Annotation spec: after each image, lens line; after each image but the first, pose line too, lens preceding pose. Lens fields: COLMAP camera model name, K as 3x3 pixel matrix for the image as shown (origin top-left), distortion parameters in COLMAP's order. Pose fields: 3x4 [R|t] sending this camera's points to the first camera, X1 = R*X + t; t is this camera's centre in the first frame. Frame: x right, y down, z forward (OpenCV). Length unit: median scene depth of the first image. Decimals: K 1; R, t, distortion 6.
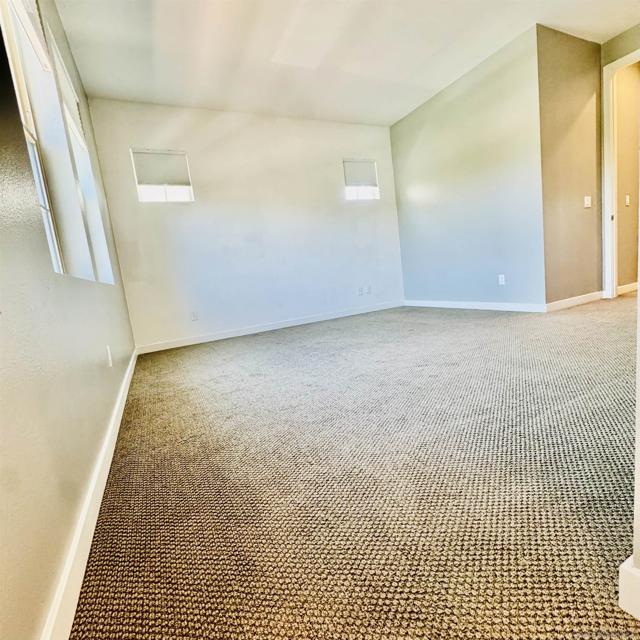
lens RADIAL K [[340.5, 0, 322.9], [0, 340.5, 318.8], [0, 0, 1]] dist [0.001508, -0.001417]
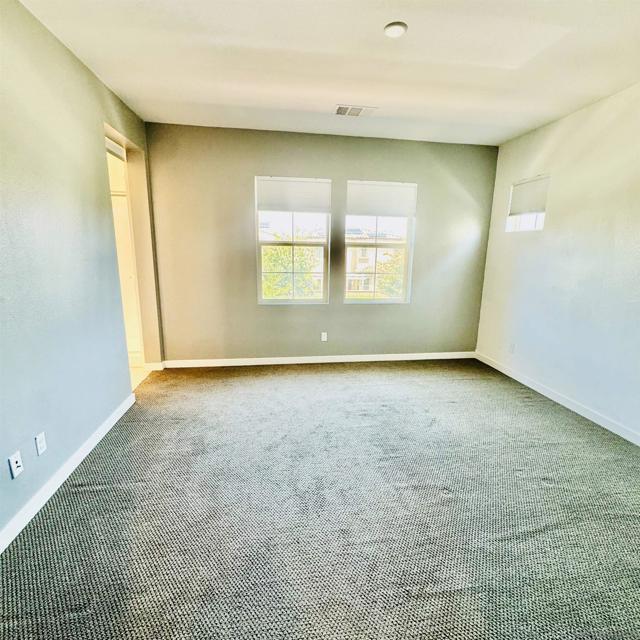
lens RADIAL K [[340.3, 0, 322.1], [0, 340.3, 320.7], [0, 0, 1]] dist [-0.003429, 0.000760]
pose [[-0.308045, 0.305528, -0.900978, 0.704247], [-0.104398, 0.930455, 0.351218, -0.399675], [0.945627, 0.202251, -0.254726, 0.776859]]
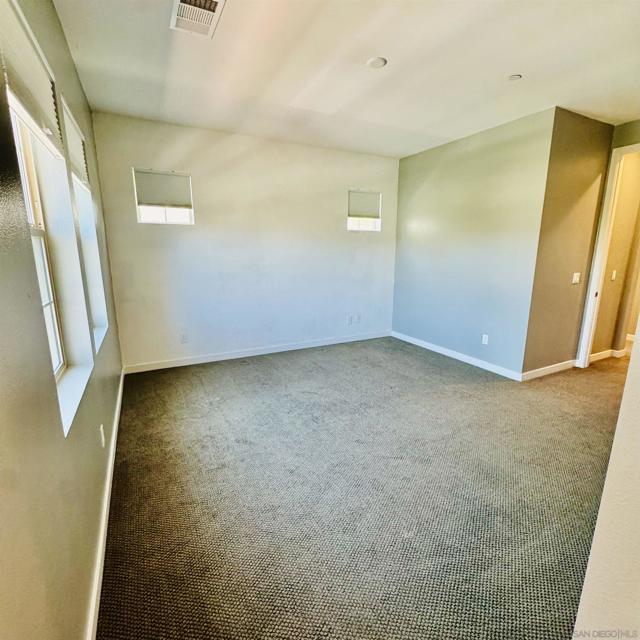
lens RADIAL K [[340.3, 0, 322.1], [0, 340.3, 320.7], [0, 0, 1]] dist [-0.003429, 0.000760]
pose [[0.992783, 0.111668, 0.043735, -0.023671], [-0.114678, 0.990660, 0.073768, -0.196666], [-0.035089, -0.078251, 0.996316, -0.016102]]
